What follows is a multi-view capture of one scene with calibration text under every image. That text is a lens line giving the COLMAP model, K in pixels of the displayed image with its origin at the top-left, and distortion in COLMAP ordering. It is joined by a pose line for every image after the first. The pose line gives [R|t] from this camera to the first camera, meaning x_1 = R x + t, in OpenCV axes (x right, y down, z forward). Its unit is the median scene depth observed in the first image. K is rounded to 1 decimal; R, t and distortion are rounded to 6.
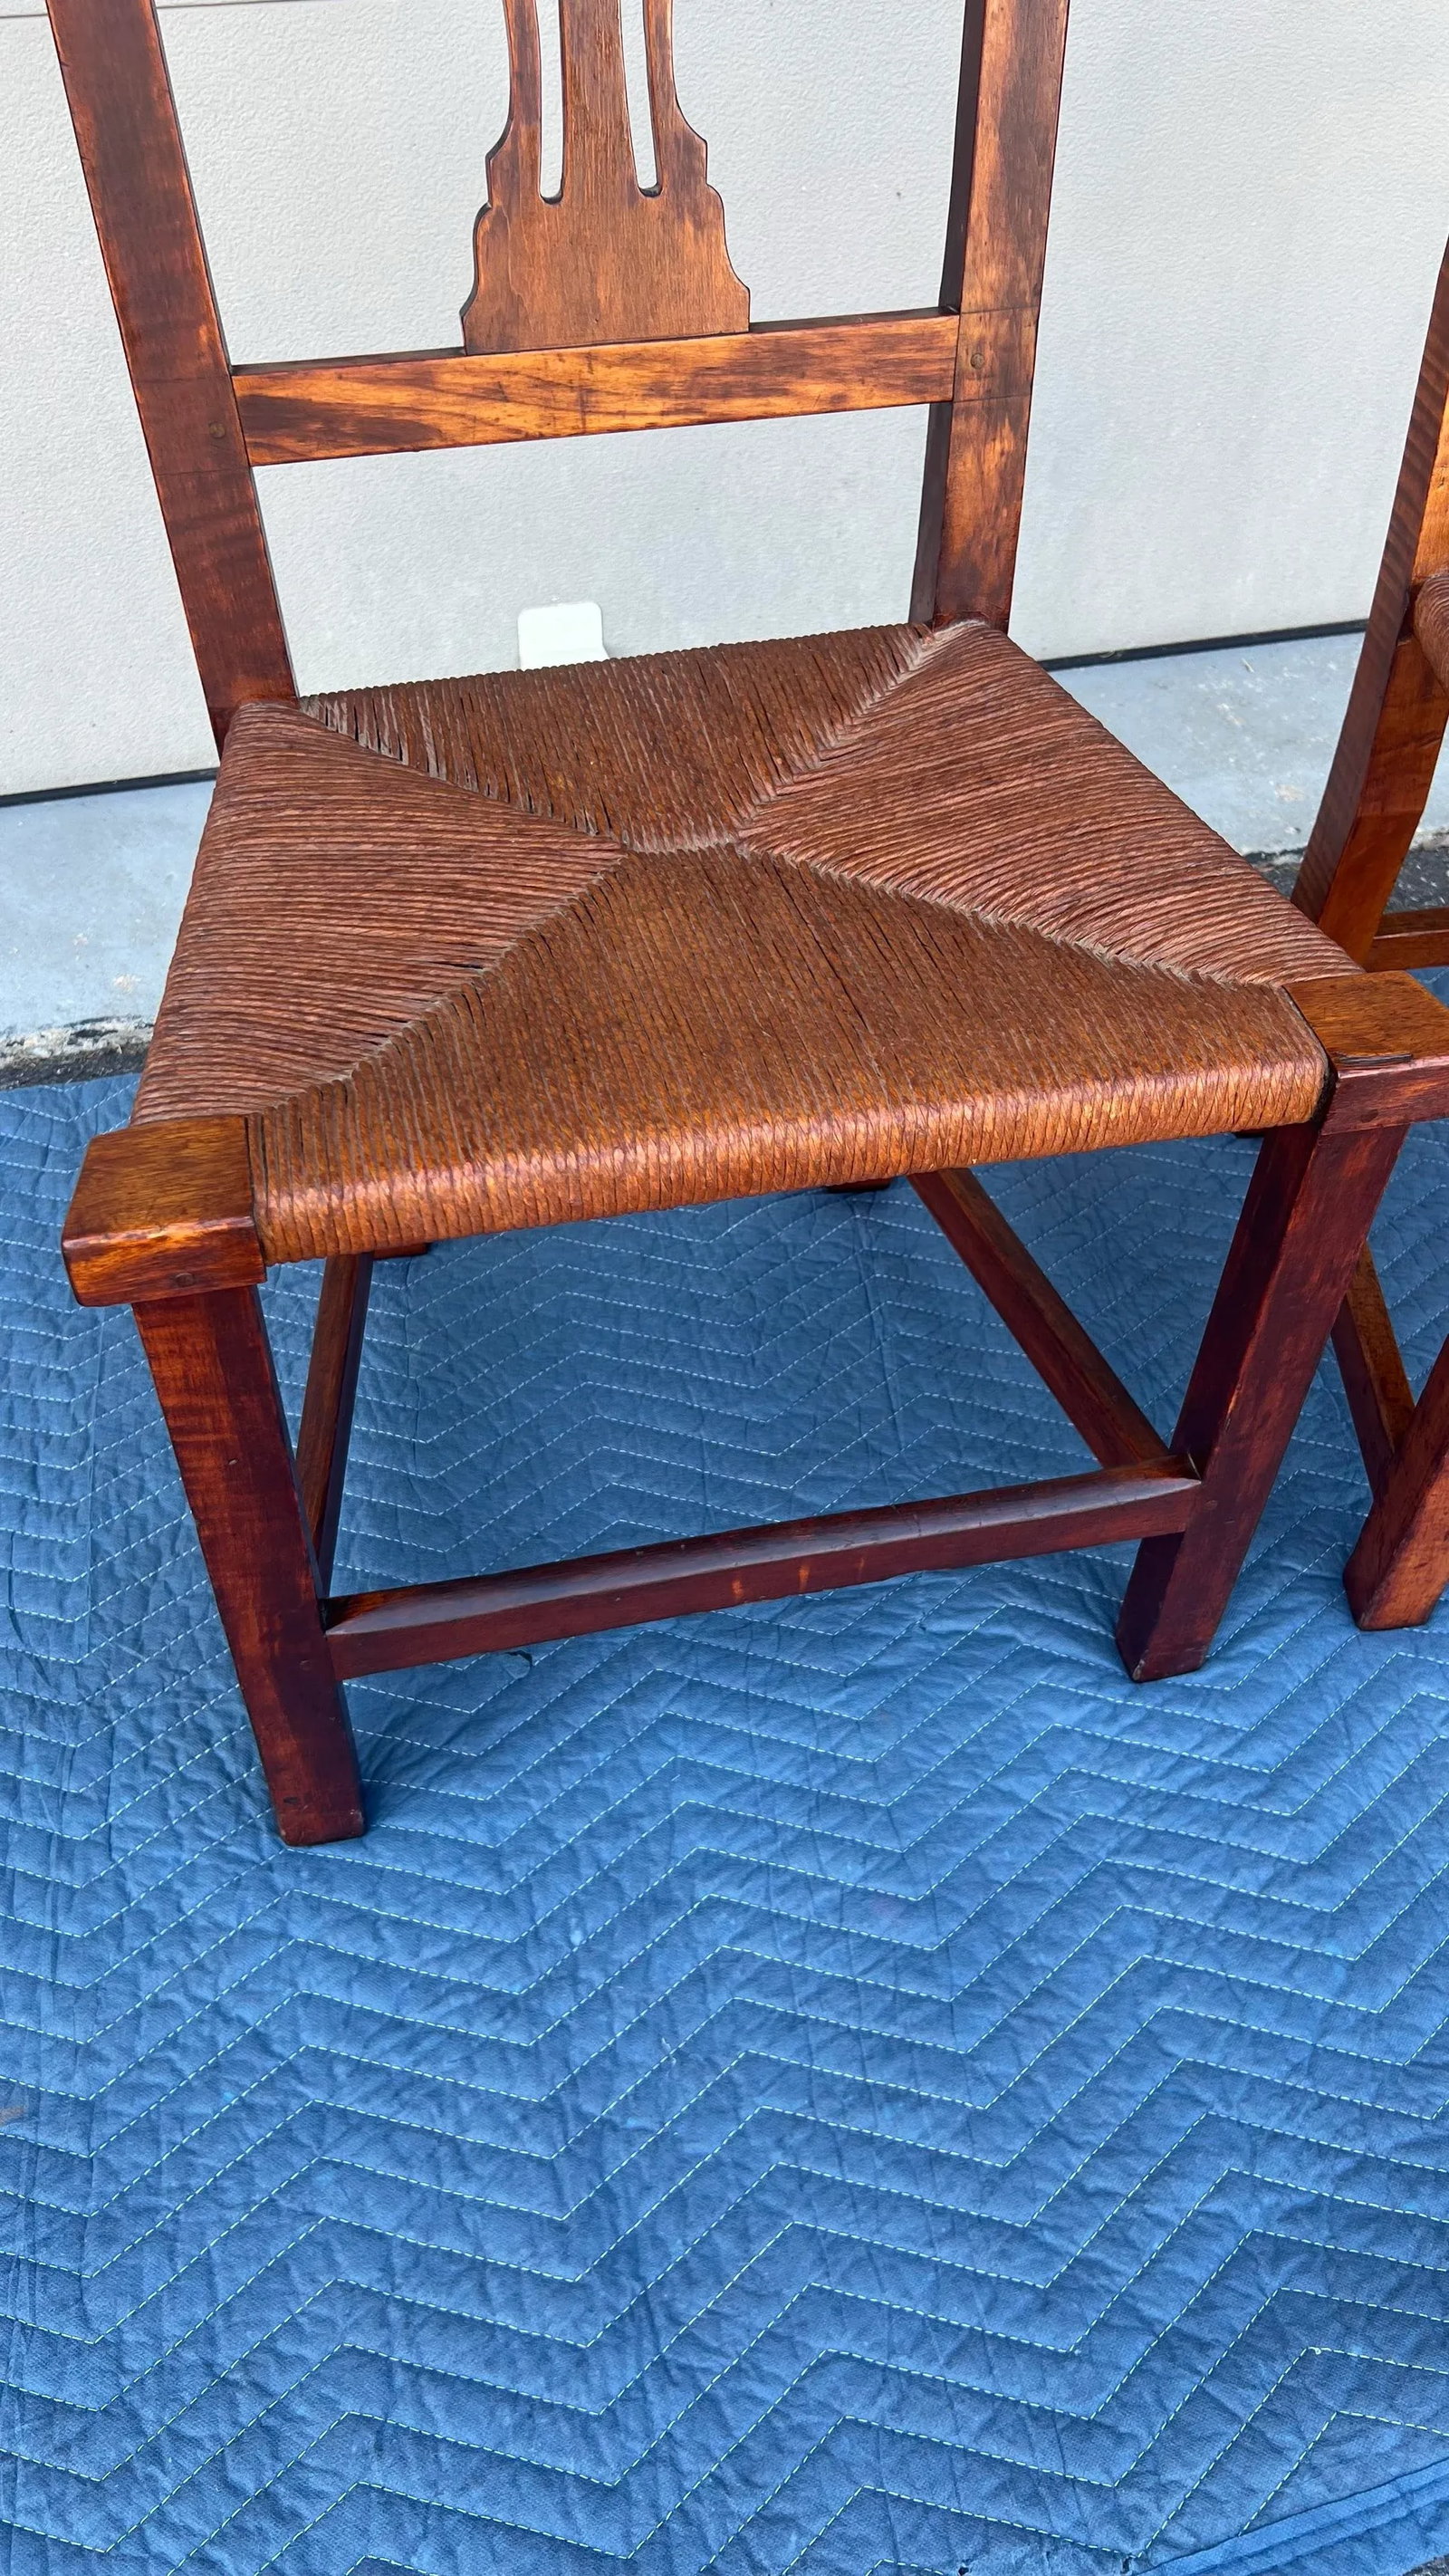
lens RADIAL K [[1989.8, 0, 728.5], [0, 1989.8, 1289.5], [0, 0, 1]] dist [0.054764, -0.062037]
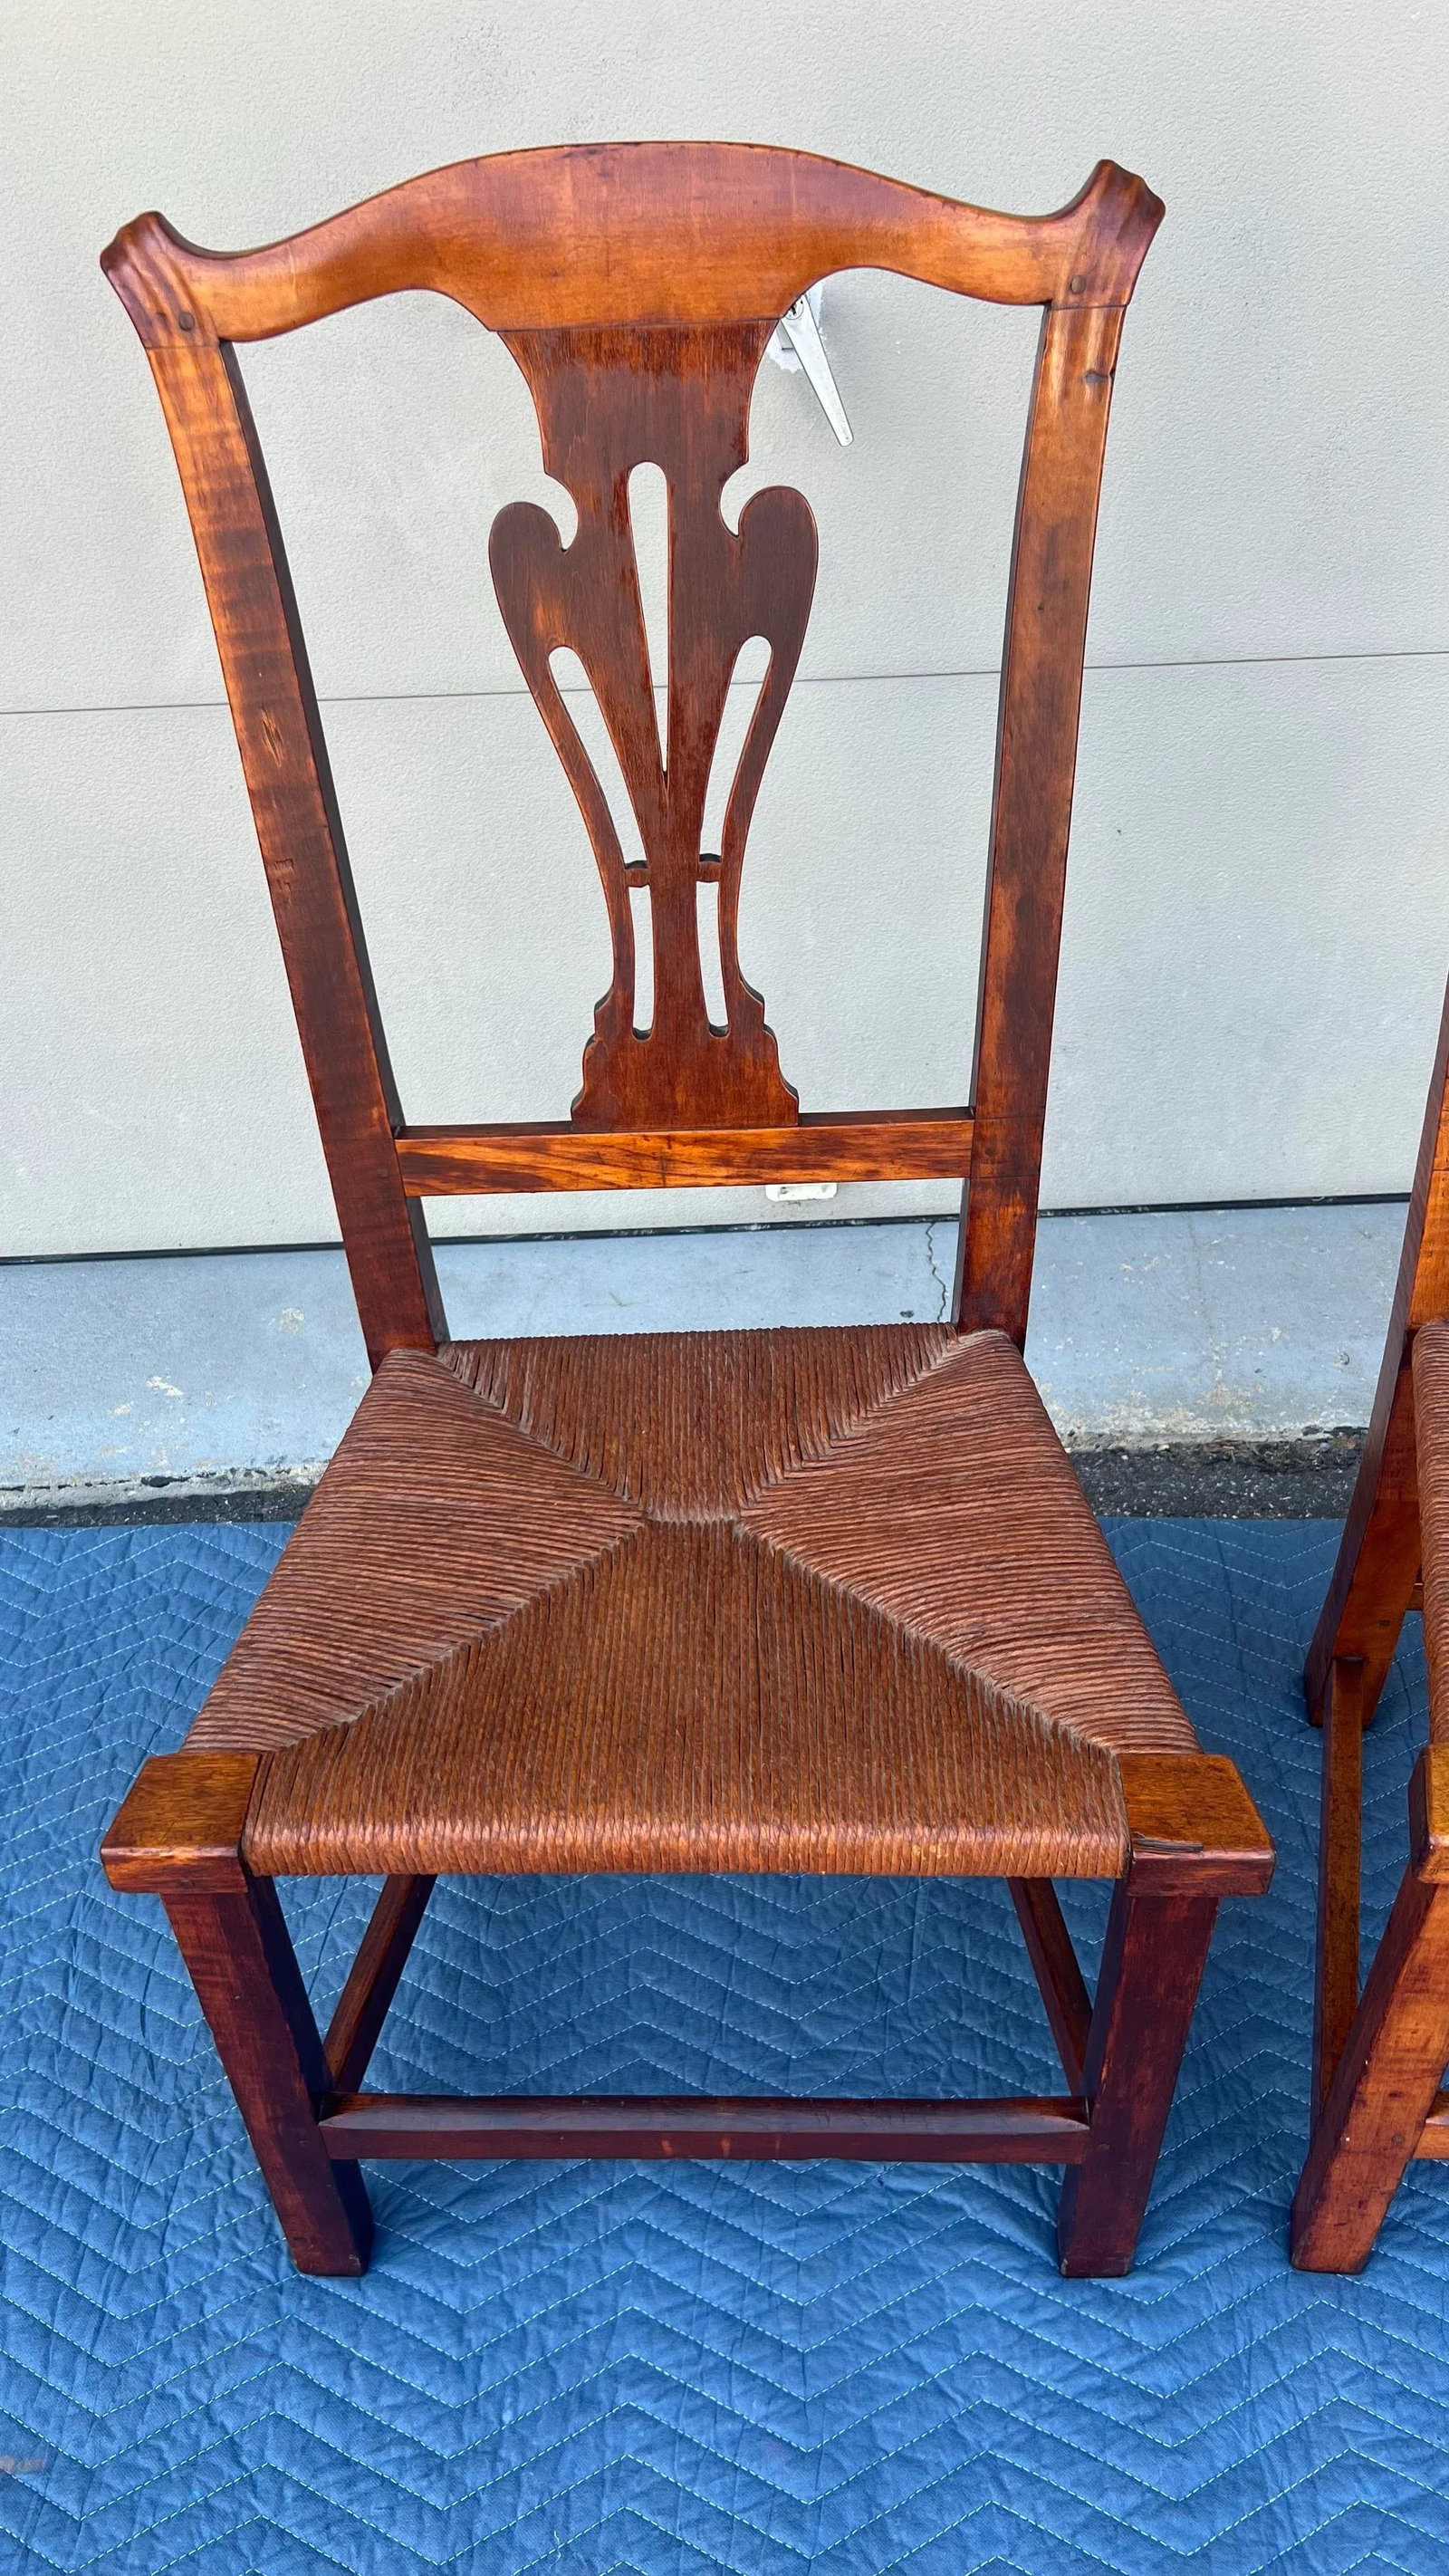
lens RADIAL K [[1989.8, 0, 707.6], [0, 1989.8, 1299.4], [0, 0, 1]] dist [0.054764, -0.062037]
pose [[0.967993, 0.114161, -0.223512, 0.233834], [-0.138736, 0.985520, -0.097480, -0.227094], [0.209147, 0.125369, 0.969815, -0.197167]]
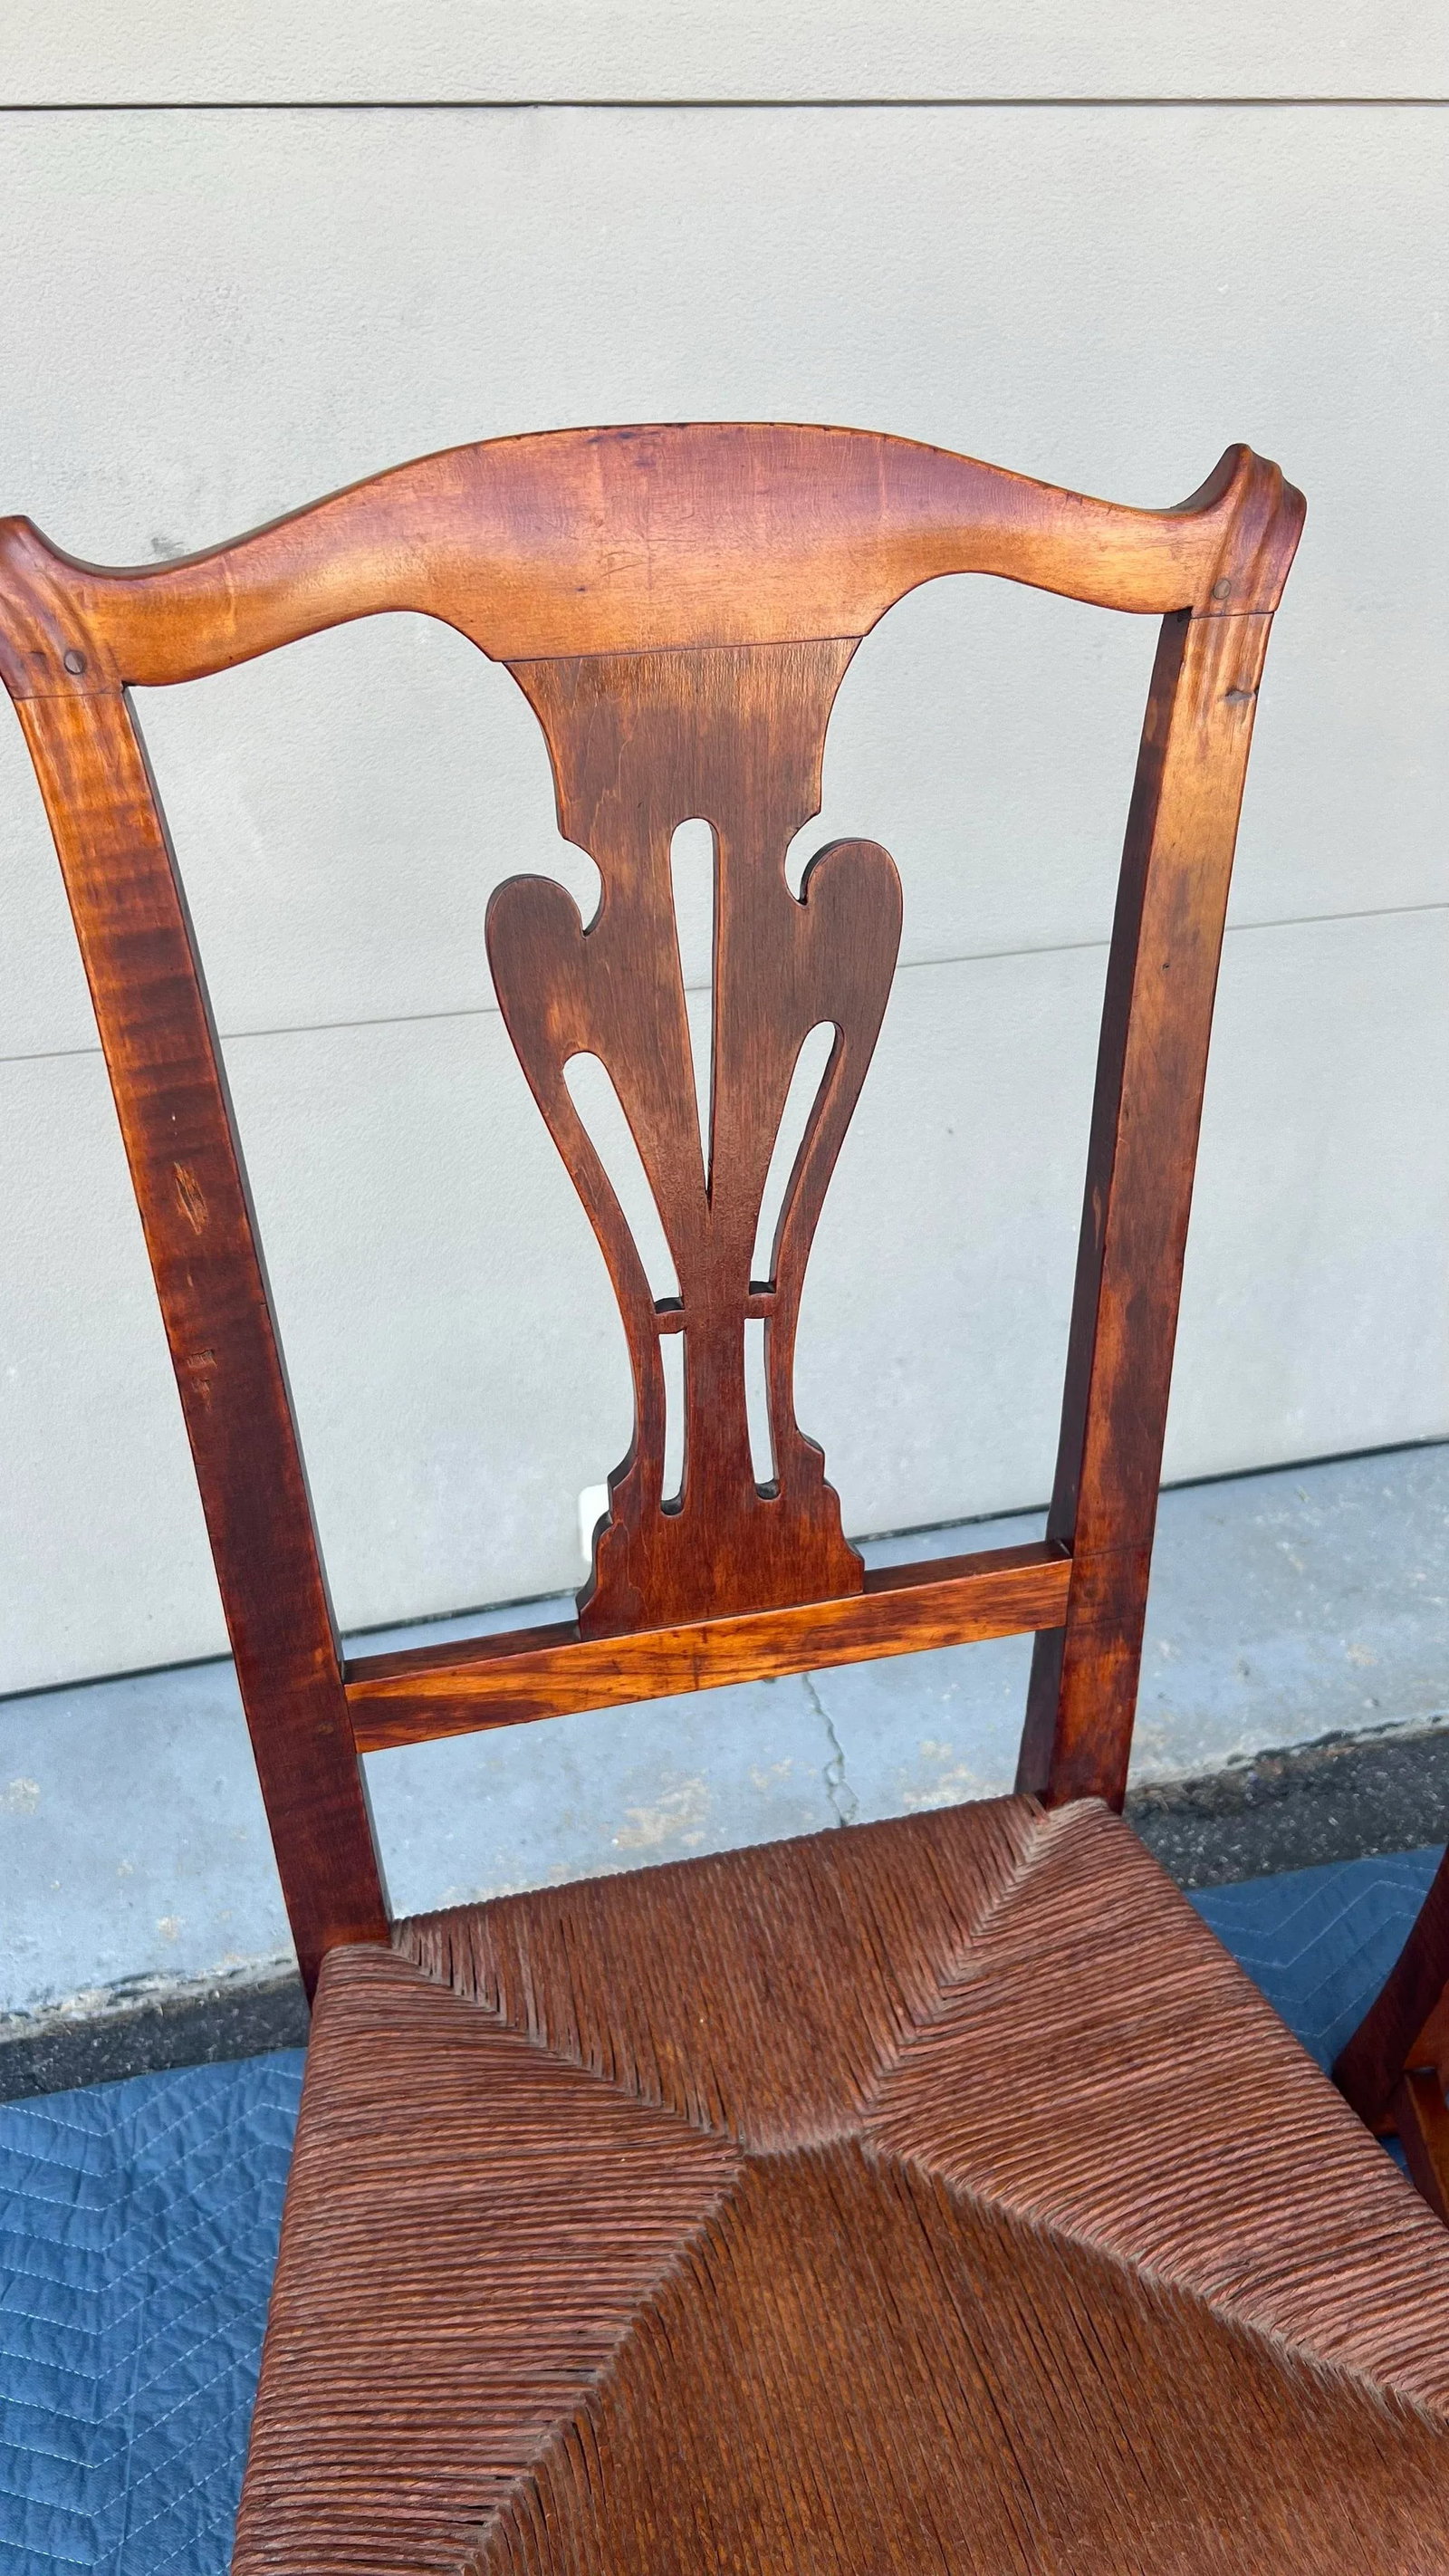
lens RADIAL K [[1989.8, 0, 716.3], [0, 1989.8, 1300.9], [0, 0, 1]] dist [0.054764, -0.062037]
pose [[0.999943, -0.008085, -0.006902, -0.051668], [0.006404, 0.976381, -0.215960, -0.384495], [0.008485, 0.215903, 0.976378, 0.006257]]
